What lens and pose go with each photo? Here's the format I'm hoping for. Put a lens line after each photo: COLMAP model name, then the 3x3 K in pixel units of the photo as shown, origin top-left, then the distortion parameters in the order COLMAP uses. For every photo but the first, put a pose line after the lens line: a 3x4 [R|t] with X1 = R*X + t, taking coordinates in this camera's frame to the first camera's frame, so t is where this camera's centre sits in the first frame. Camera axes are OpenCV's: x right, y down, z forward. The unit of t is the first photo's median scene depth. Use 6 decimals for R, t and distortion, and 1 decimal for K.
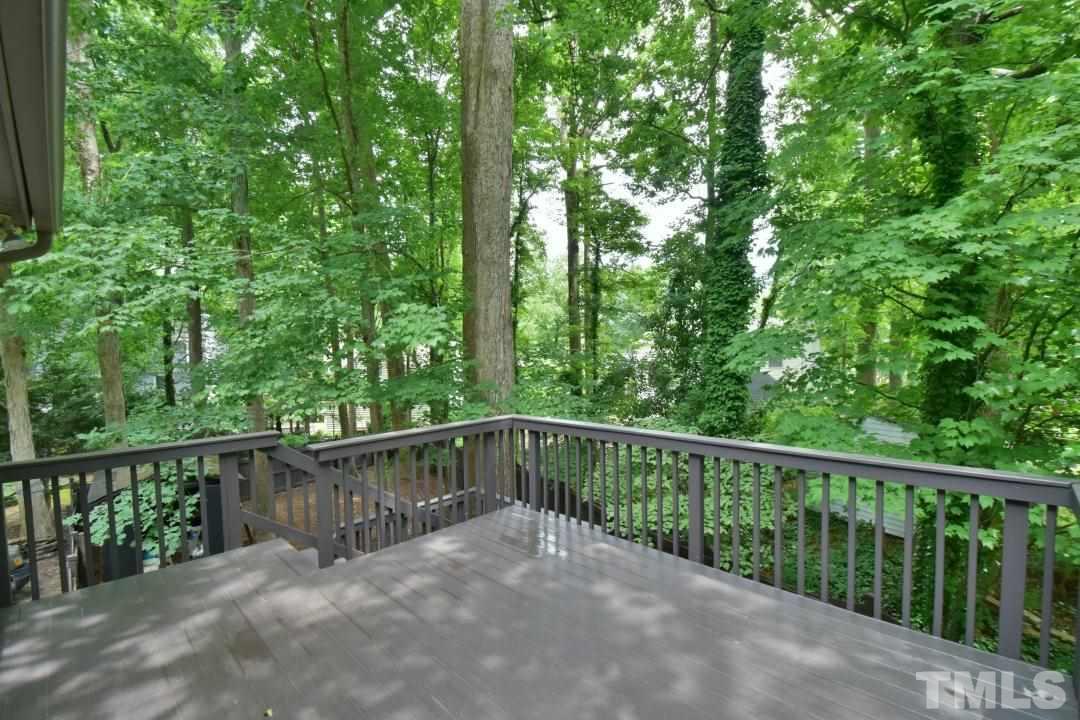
lens RADIAL K [[467.8, 0, 542.8], [0, 467.8, 364.2], [0, 0, 1]] dist [-0.016407, -0.005383]
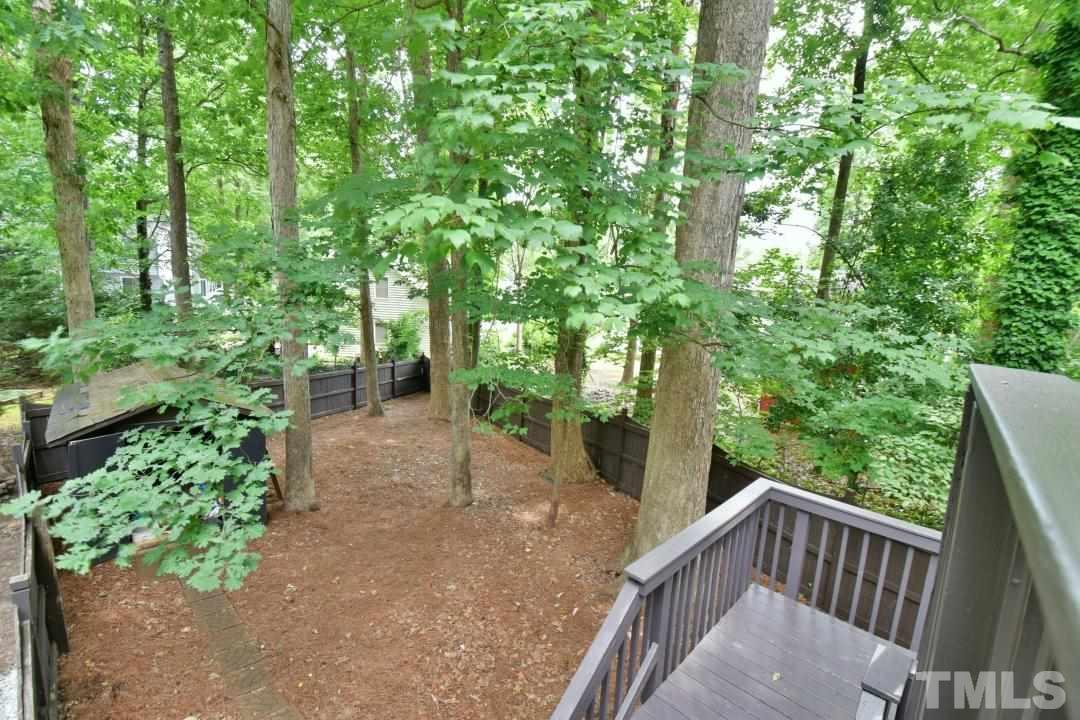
lens RADIAL K [[467.8, 0, 538.8], [0, 467.8, 358.5], [0, 0, 1]] dist [-0.016407, -0.005383]
pose [[0.995985, 0.073063, 0.051735, -0.269505], [-0.078694, 0.990031, 0.116812, 0.042238], [-0.042684, -0.120415, 0.991806, 0.266015]]
